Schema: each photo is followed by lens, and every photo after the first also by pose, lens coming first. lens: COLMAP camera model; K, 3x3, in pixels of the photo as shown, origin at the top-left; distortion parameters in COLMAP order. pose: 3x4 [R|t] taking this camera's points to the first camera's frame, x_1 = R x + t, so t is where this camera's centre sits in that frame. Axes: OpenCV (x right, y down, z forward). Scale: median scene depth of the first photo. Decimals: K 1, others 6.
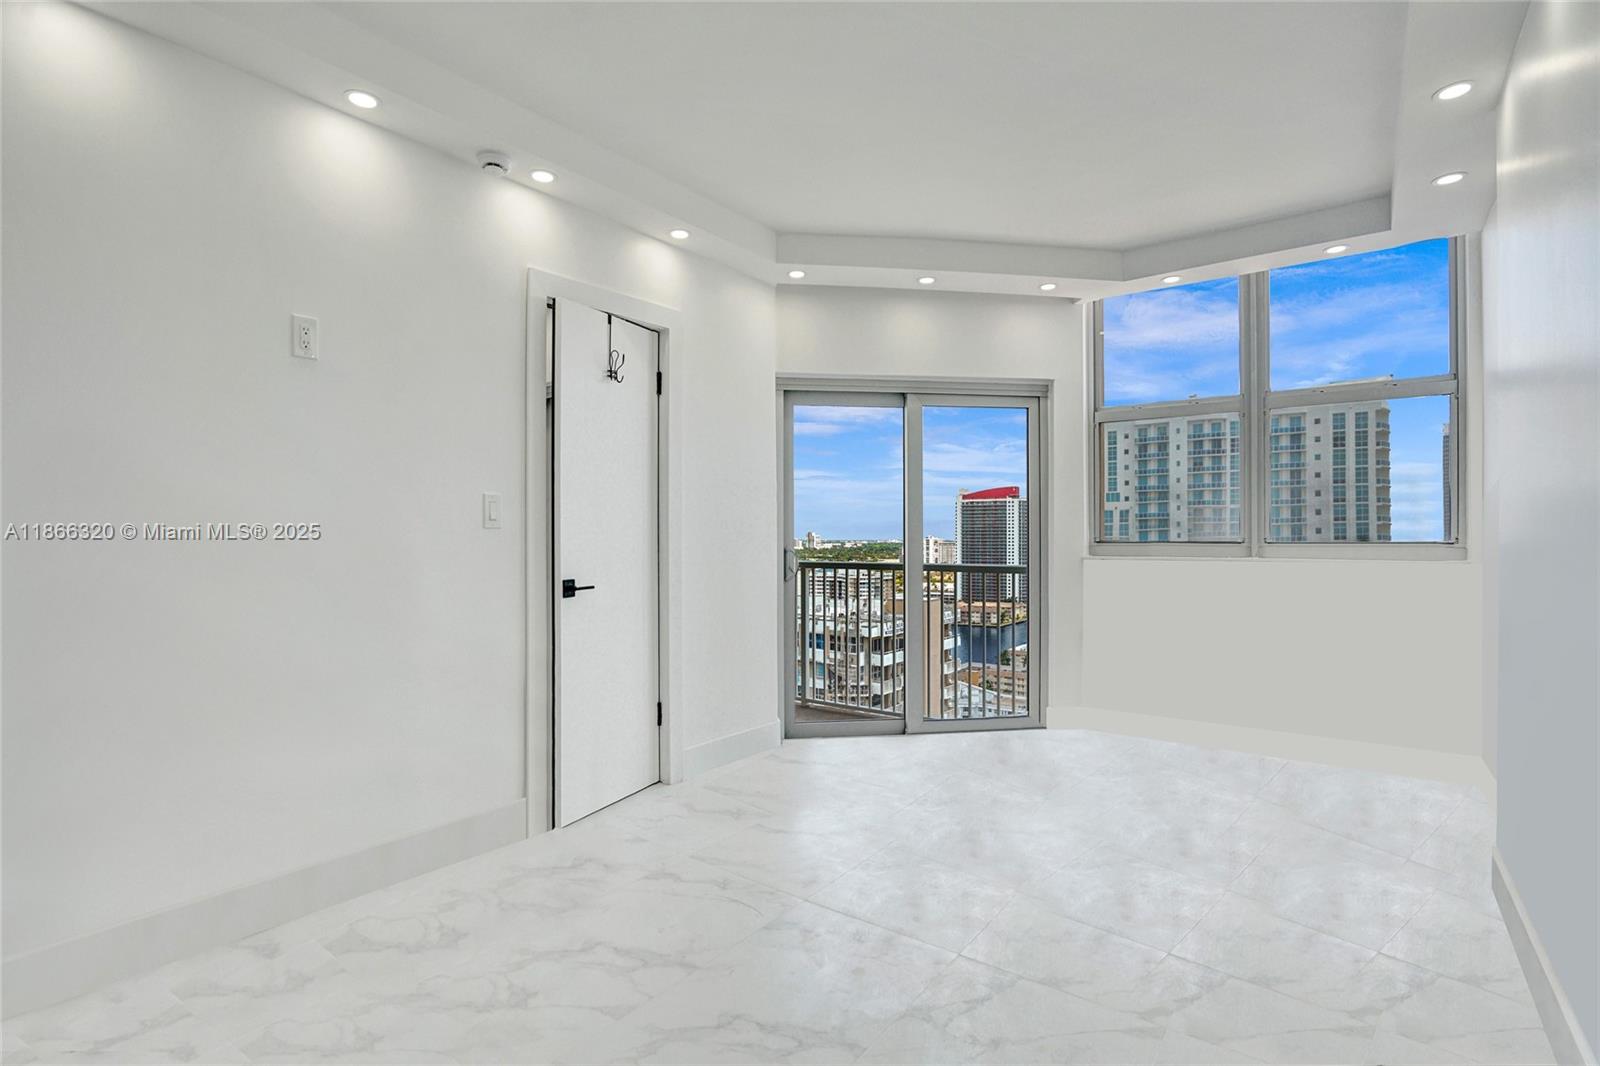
lens RADIAL K [[742.6, 0, 795.6], [0, 742.6, 534.1], [0, 0, 1]] dist [-0.004616, -0.000001]
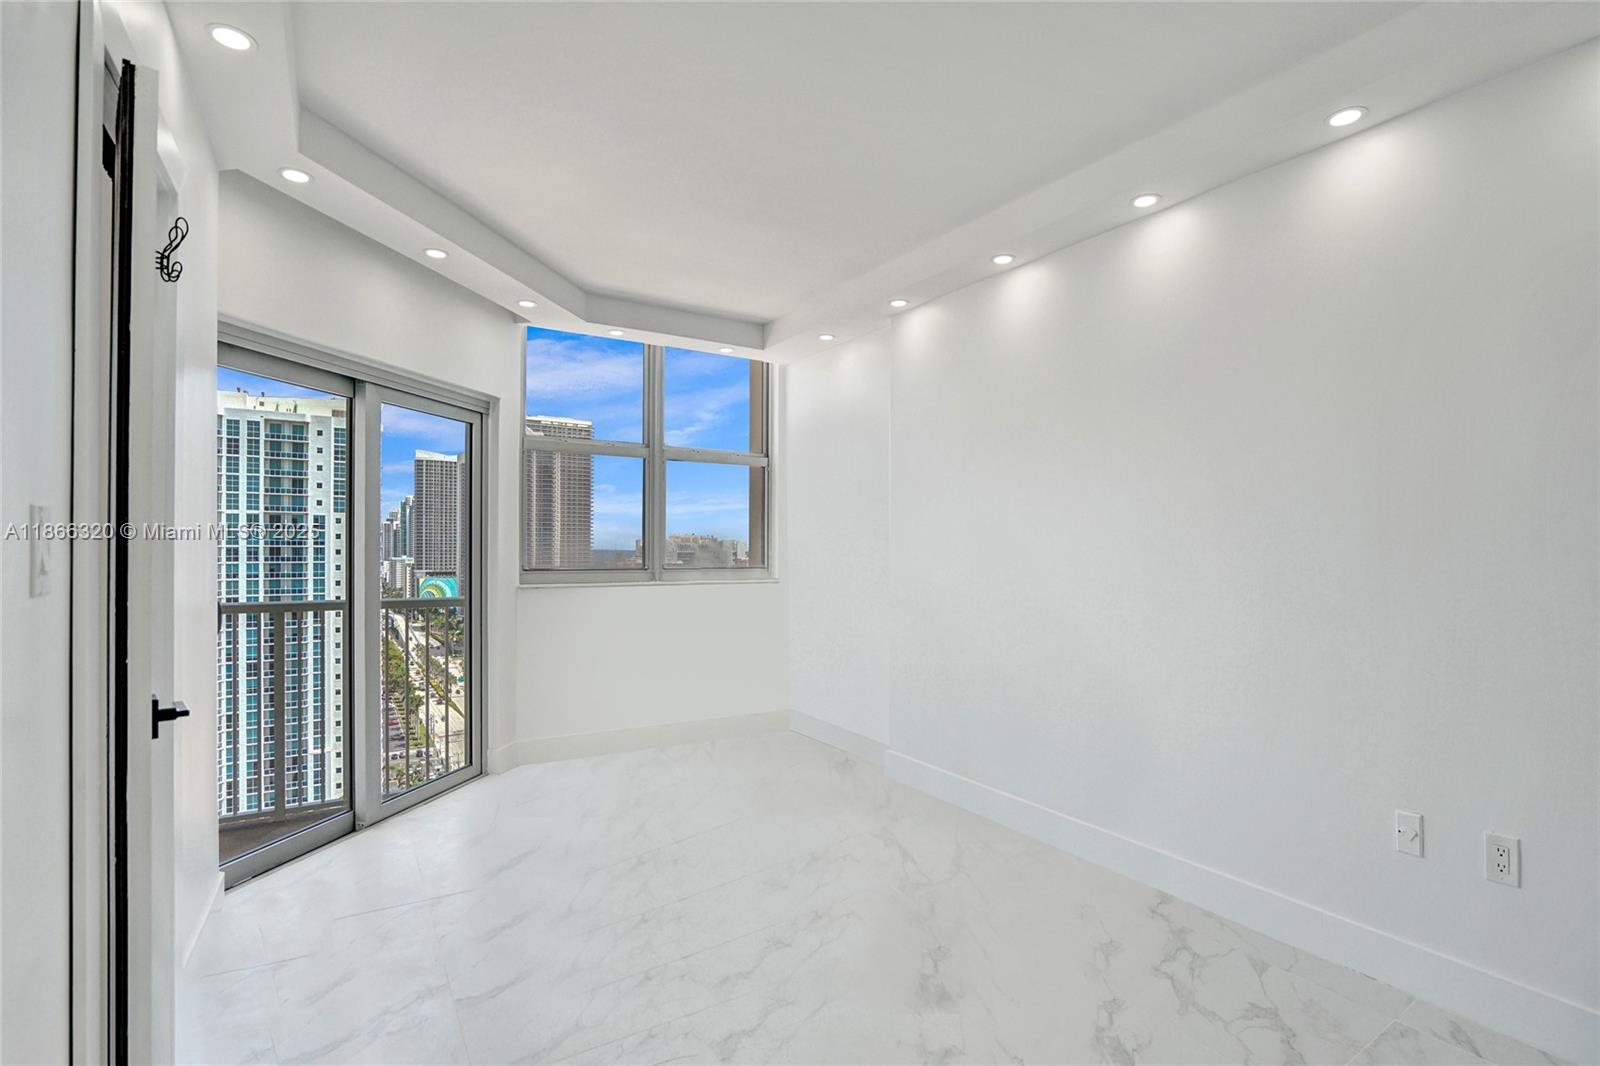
lens RADIAL K [[748.9, 0, 796.2], [0, 748.9, 554.3], [0, 0, 1]] dist [-0.002024, 0.000363]
pose [[0.358120, -0.011140, 0.933609, -0.409503], [-0.003531, 0.999906, 0.013285, -0.022923], [-0.933669, -0.008054, 0.358047, 0.304873]]
